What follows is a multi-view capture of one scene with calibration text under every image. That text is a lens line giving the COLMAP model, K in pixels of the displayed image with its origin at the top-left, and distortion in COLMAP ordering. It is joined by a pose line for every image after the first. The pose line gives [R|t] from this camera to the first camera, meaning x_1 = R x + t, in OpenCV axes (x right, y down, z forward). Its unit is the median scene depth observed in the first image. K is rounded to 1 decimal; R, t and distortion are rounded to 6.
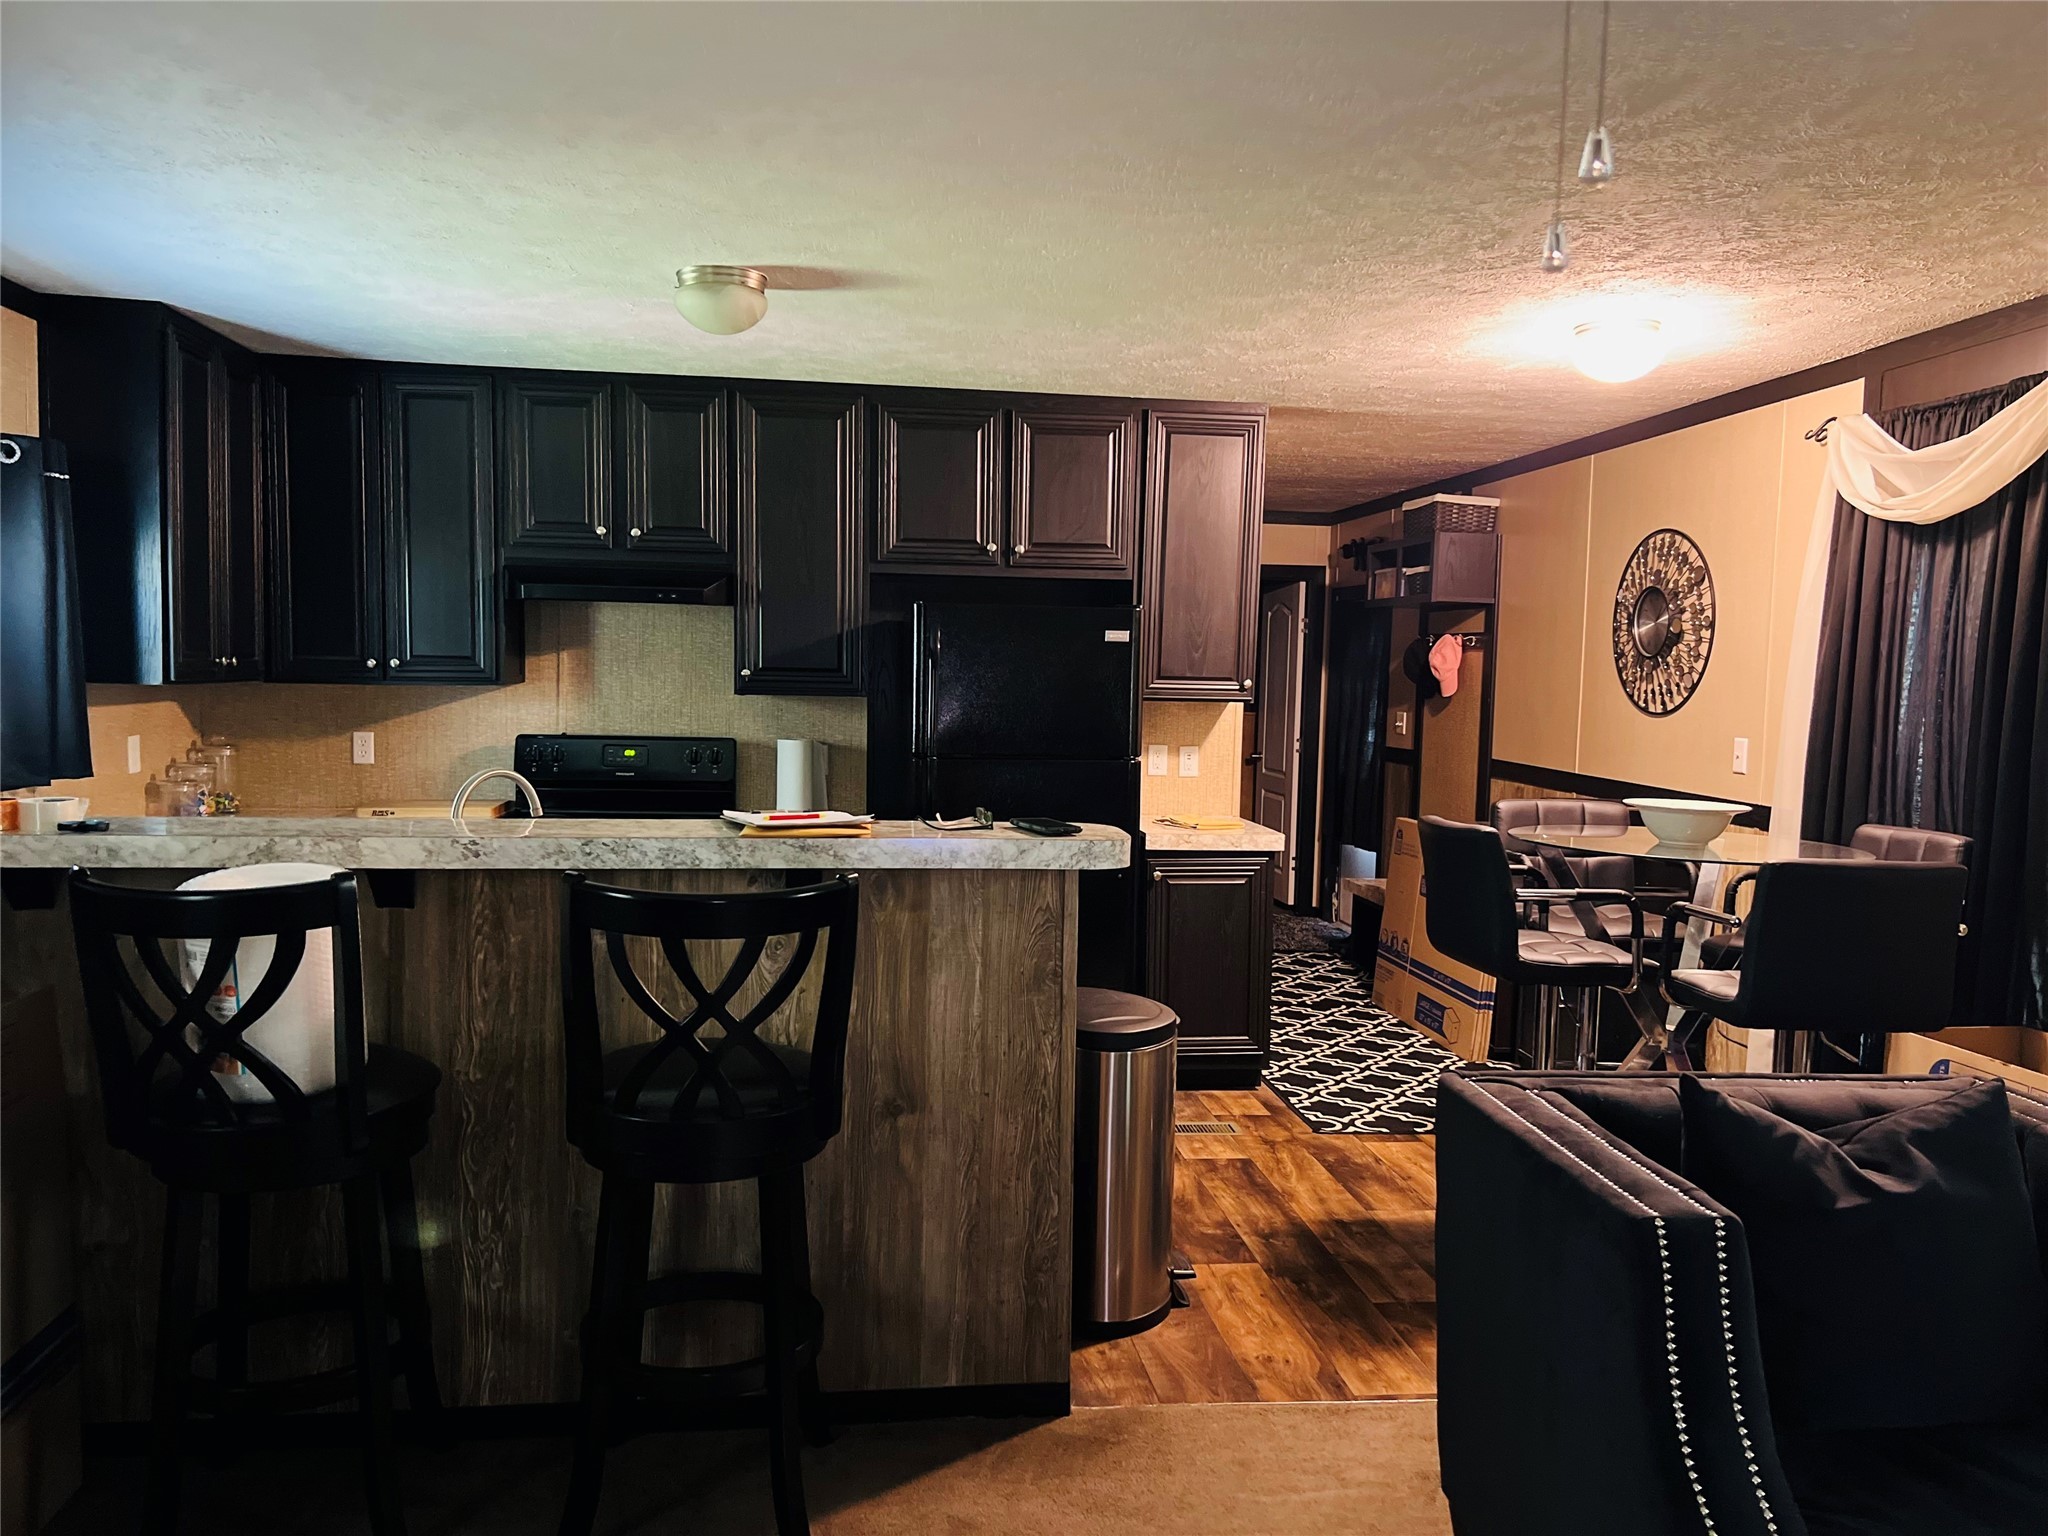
lens RADIAL K [[1519.8, 0, 1024.0], [0, 1519.8, 768.0], [0, 0, 1]] dist [0.013200, 0.000458]
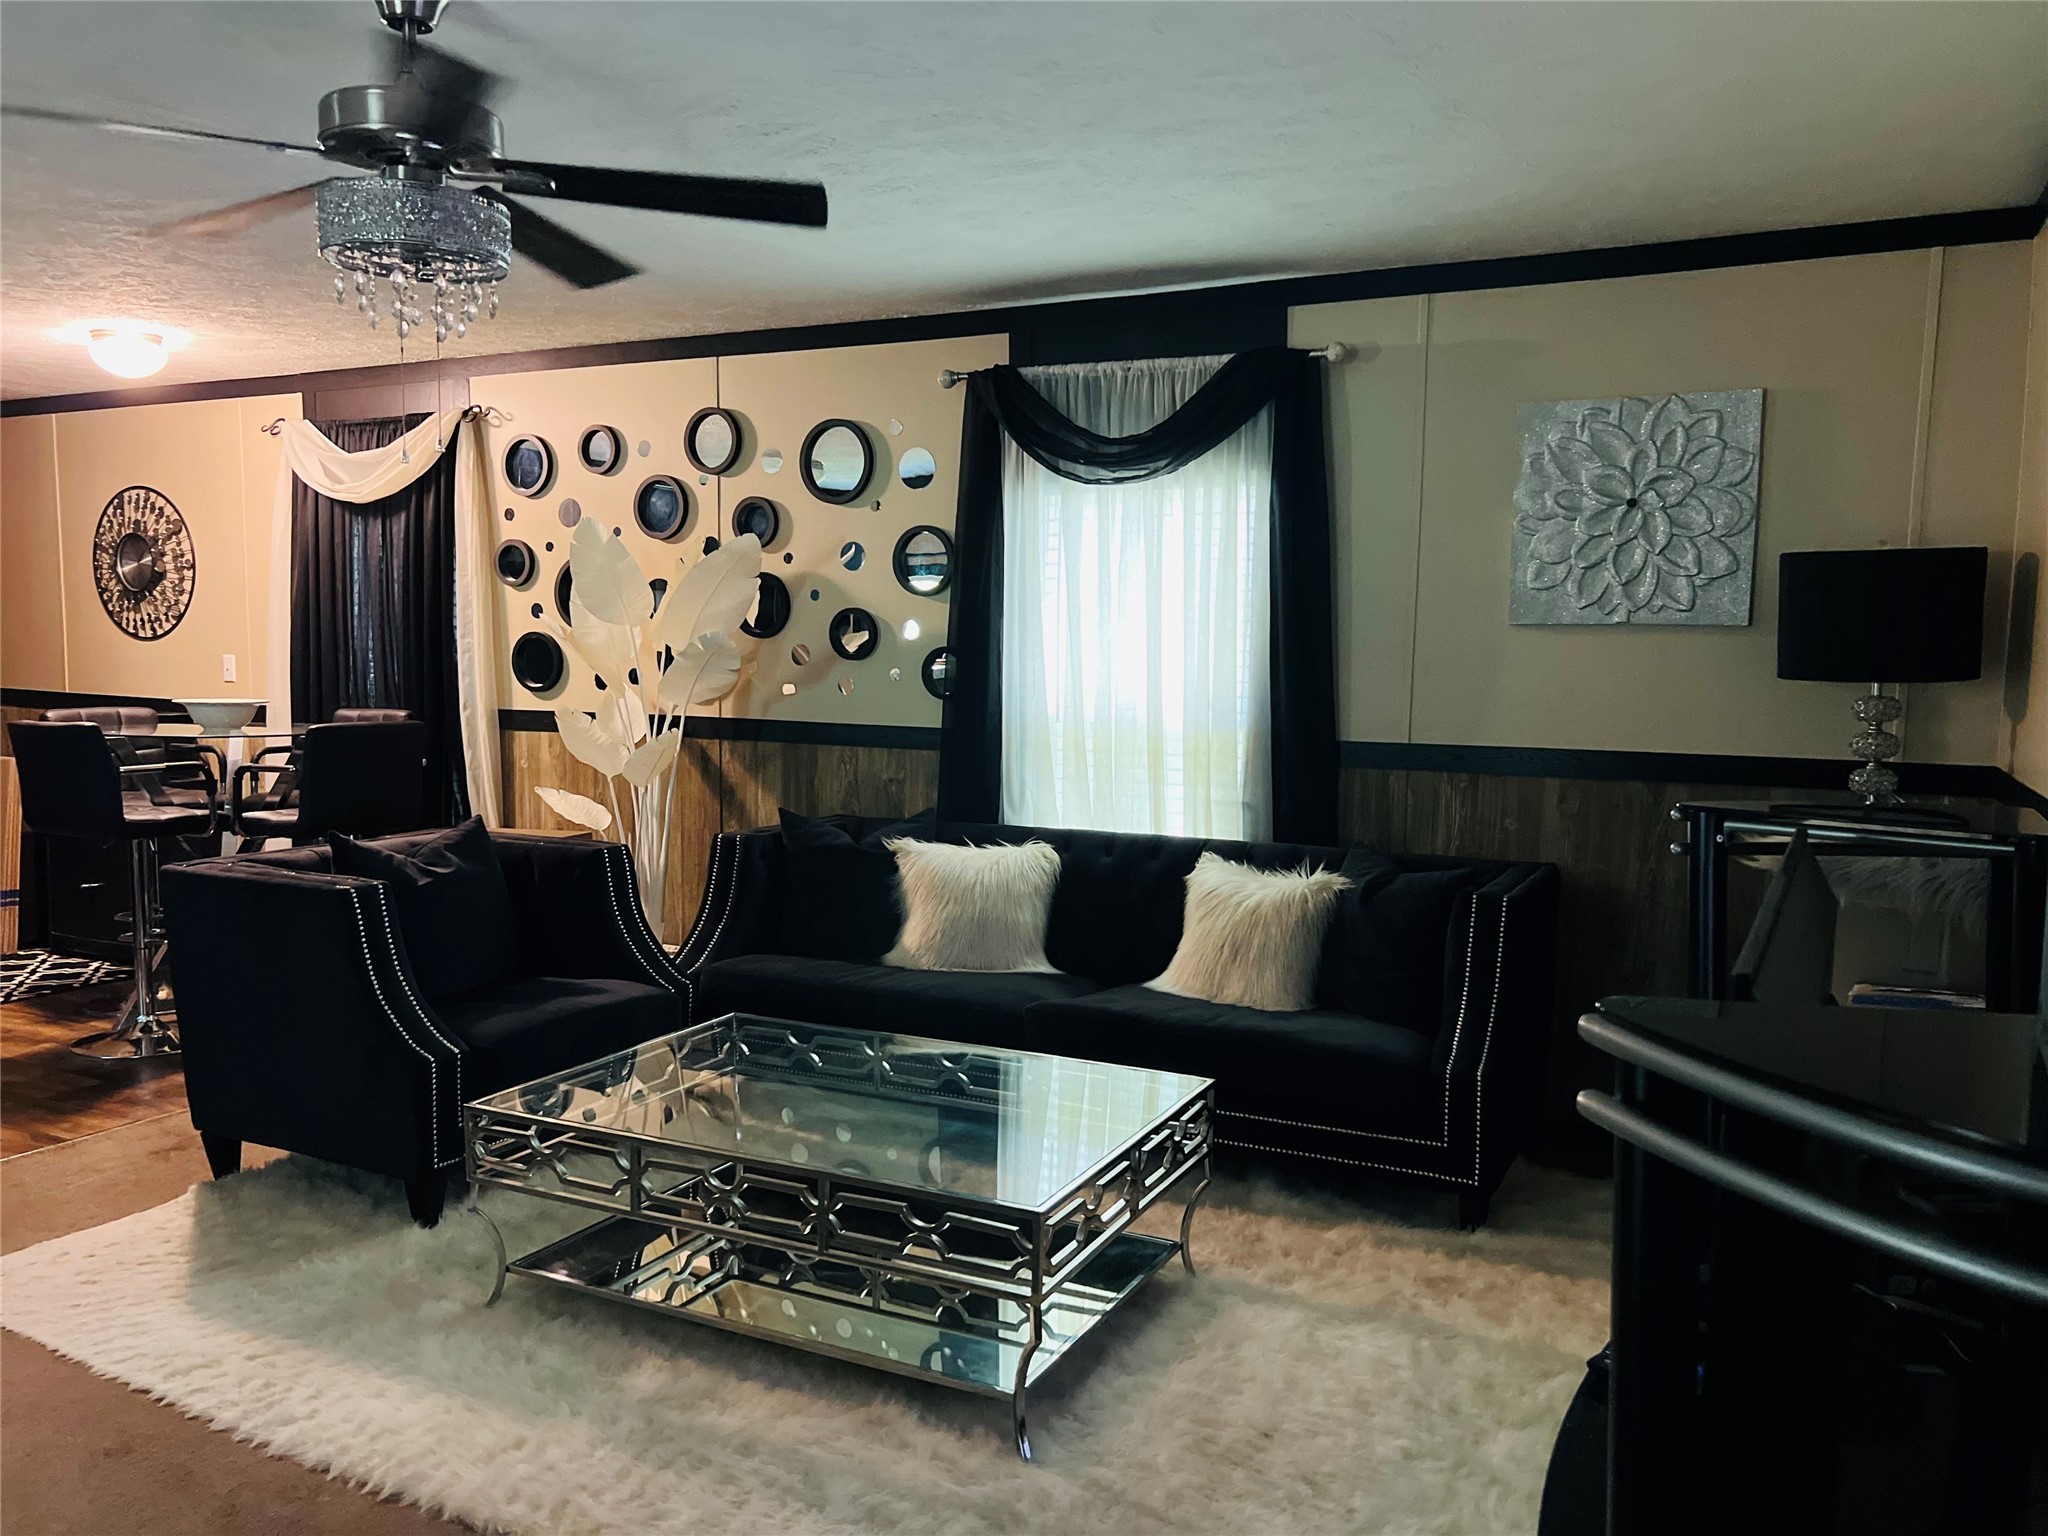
lens RADIAL K [[1519.8, 0, 1024.0], [0, 1519.8, 768.0], [0, 0, 1]] dist [0.013200, 0.000458]
pose [[0.537404, -0.096648, 0.837769, -0.253547], [0.058302, 0.995292, 0.077421, 0.014850], [-0.841307, 0.007237, 0.540509, -0.264102]]
